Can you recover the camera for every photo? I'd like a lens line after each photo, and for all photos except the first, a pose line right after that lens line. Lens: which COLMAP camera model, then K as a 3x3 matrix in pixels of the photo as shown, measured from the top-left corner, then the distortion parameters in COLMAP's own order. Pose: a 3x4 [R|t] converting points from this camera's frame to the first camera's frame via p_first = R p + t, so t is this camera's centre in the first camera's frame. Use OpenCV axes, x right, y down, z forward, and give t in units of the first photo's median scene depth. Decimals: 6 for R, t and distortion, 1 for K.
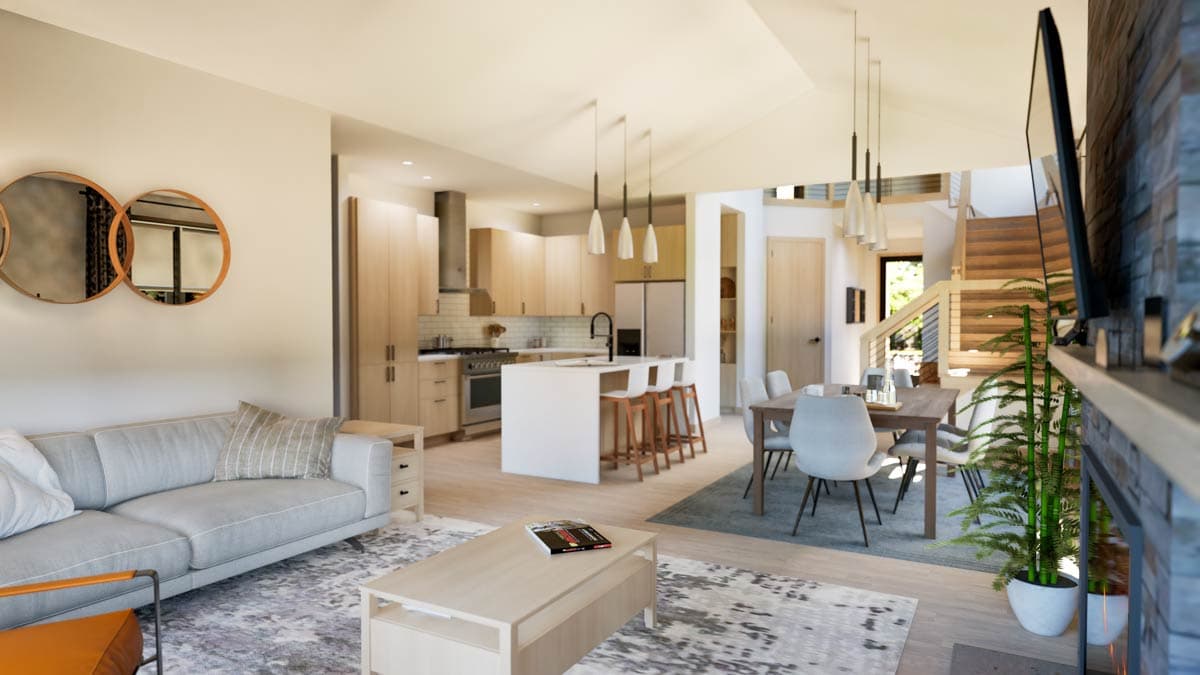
lens RADIAL K [[724.3, 0, 597.8], [0, 724.3, 328.3], [0, 0, 1]] dist [0.003555, -0.001481]
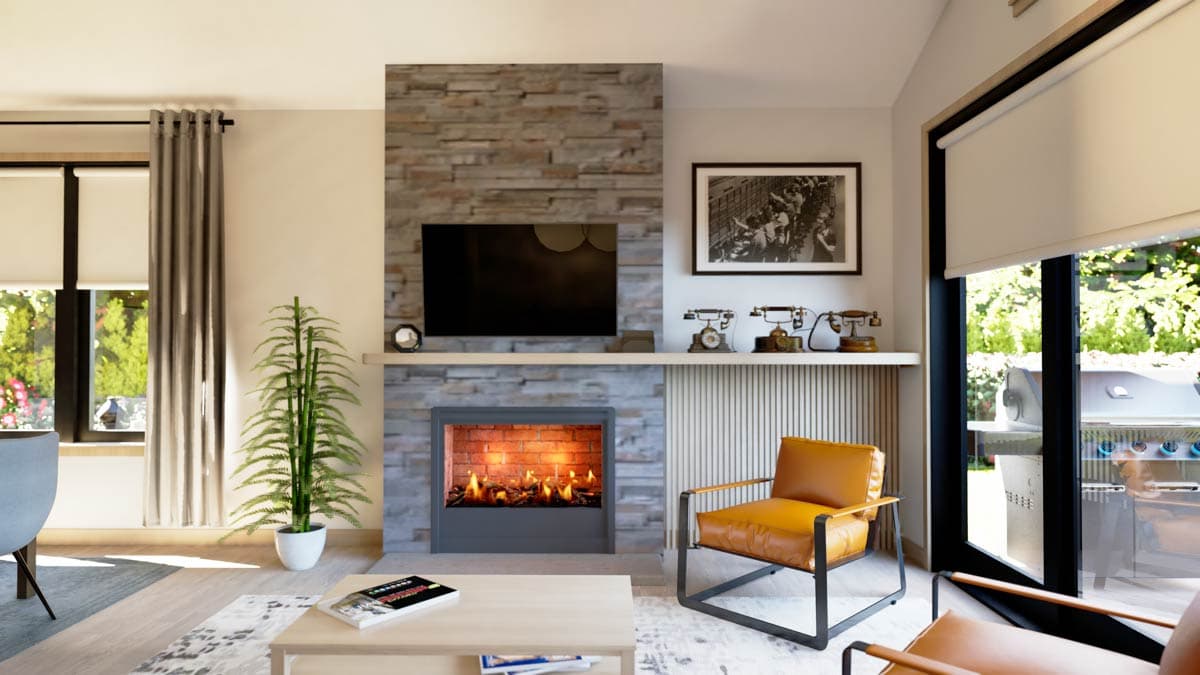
lens RADIAL K [[724.3, 0, 599.0], [0, 724.3, 335.8], [0, 0, 1]] dist [0.003555, -0.001481]
pose [[-0.481464, 0.016512, 0.876310, -0.374025], [0.011346, 0.999856, -0.012606, 0.003630], [-0.876392, 0.003874, -0.481582, 0.515431]]
